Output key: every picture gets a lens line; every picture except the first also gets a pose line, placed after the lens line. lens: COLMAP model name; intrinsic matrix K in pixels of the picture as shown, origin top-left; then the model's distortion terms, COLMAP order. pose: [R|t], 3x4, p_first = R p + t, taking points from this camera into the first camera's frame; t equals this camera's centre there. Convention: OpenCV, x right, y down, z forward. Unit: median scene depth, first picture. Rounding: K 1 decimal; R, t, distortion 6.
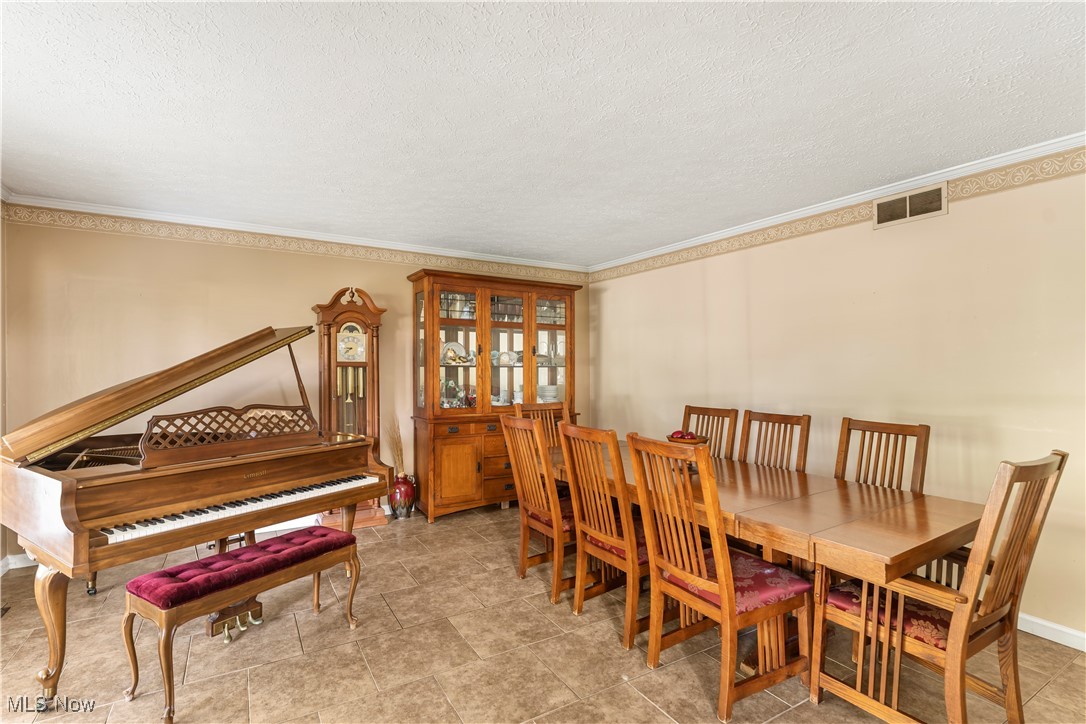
lens RADIAL K [[514.3, 0, 542.0], [0, 514.3, 362.7], [0, 0, 1]] dist [-0.018306, -0.000013]
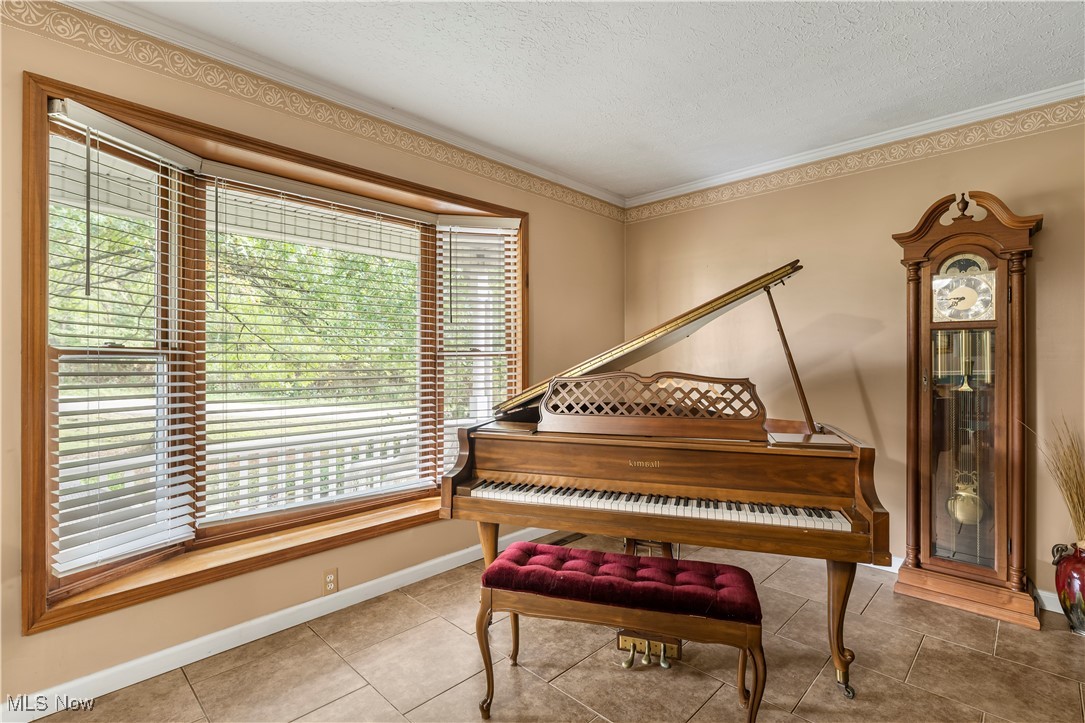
lens RADIAL K [[513.8, 0, 542.1], [0, 513.8, 366.8], [0, 0, 1]] dist [-0.018306, -0.000013]
pose [[0.233584, 0.005685, -0.972320, 0.096415], [0.005873, 0.999956, 0.007257, 0.054783], [0.972319, -0.007406, 0.233540, 0.522595]]
